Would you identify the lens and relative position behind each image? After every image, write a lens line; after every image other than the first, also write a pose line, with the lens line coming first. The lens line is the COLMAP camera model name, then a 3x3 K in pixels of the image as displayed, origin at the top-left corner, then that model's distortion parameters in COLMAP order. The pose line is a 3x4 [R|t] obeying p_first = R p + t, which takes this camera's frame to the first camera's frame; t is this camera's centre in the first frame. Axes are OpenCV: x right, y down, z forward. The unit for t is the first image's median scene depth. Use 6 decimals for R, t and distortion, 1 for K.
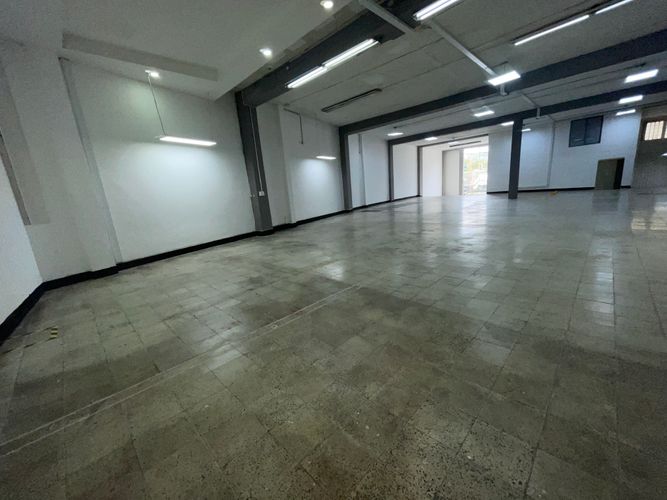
lens RADIAL K [[266.7, 0, 333.5], [0, 266.7, 250.0], [0, 0, 1]] dist [-0.000068, 0.000369]
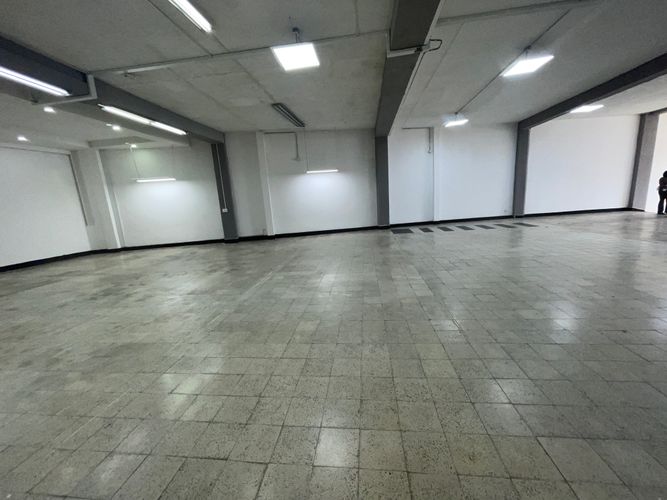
lens RADIAL K [[270.1, 0, 325.7], [0, 270.1, 247.8], [0, 0, 1]] dist [0.000010, 0.000151]
pose [[0.600859, 0.193705, -0.775530, 1.012327], [-0.158112, 0.979827, 0.122232, -0.263890], [0.783562, 0.049176, 0.619365, 0.584902]]
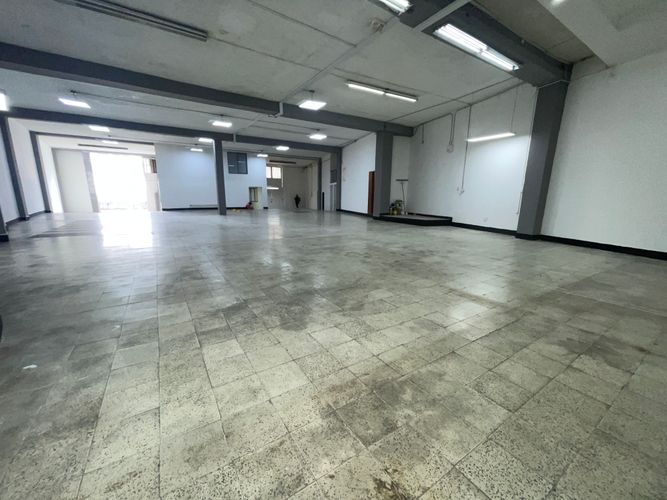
lens RADIAL K [[266.7, 0, 333.5], [0, 266.7, 250.0], [0, 0, 1]] dist [-0.000068, 0.000369]
pose [[0.214355, -0.116421, 0.969793, -0.418232], [0.191015, 0.978697, 0.075270, -0.095566], [-0.957896, 0.169110, 0.232027, 0.633507]]
